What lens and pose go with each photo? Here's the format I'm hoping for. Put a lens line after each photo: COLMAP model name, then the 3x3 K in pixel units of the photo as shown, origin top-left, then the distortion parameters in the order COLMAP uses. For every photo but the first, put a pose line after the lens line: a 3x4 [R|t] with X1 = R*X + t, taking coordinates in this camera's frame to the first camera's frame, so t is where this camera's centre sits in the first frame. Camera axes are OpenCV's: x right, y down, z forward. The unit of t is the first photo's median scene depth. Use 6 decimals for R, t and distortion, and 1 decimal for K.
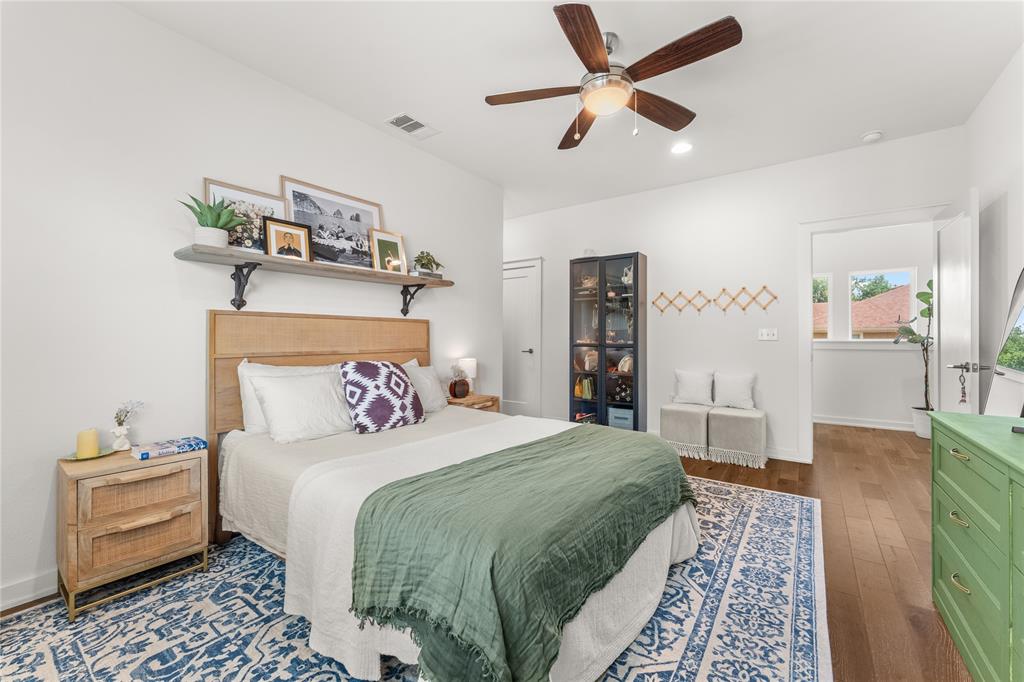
lens RADIAL K [[409.9, 0, 510.8], [0, 409.9, 337.6], [0, 0, 1]] dist [0.000076, 0.000090]
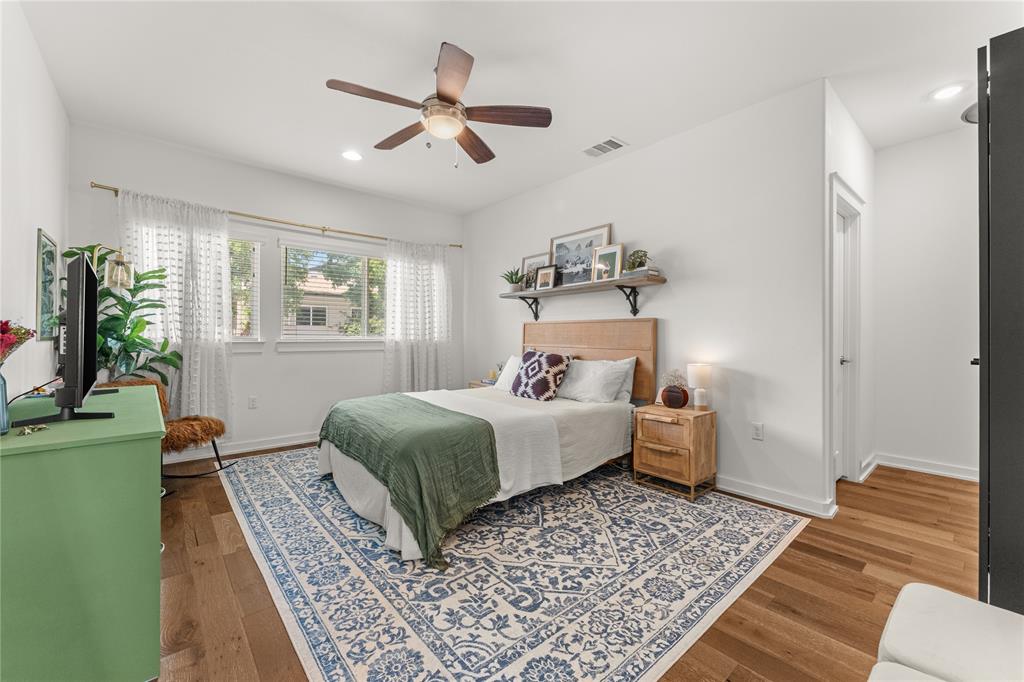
lens RADIAL K [[409.9, 0, 511.3], [0, 409.9, 335.9], [0, 0, 1]] dist [0.000076, 0.000090]
pose [[-0.224505, -0.002085, -0.974471, 1.402471], [-0.006652, 0.999978, -0.000607, 0.002102], [0.974450, 0.006346, -0.224514, 1.558782]]
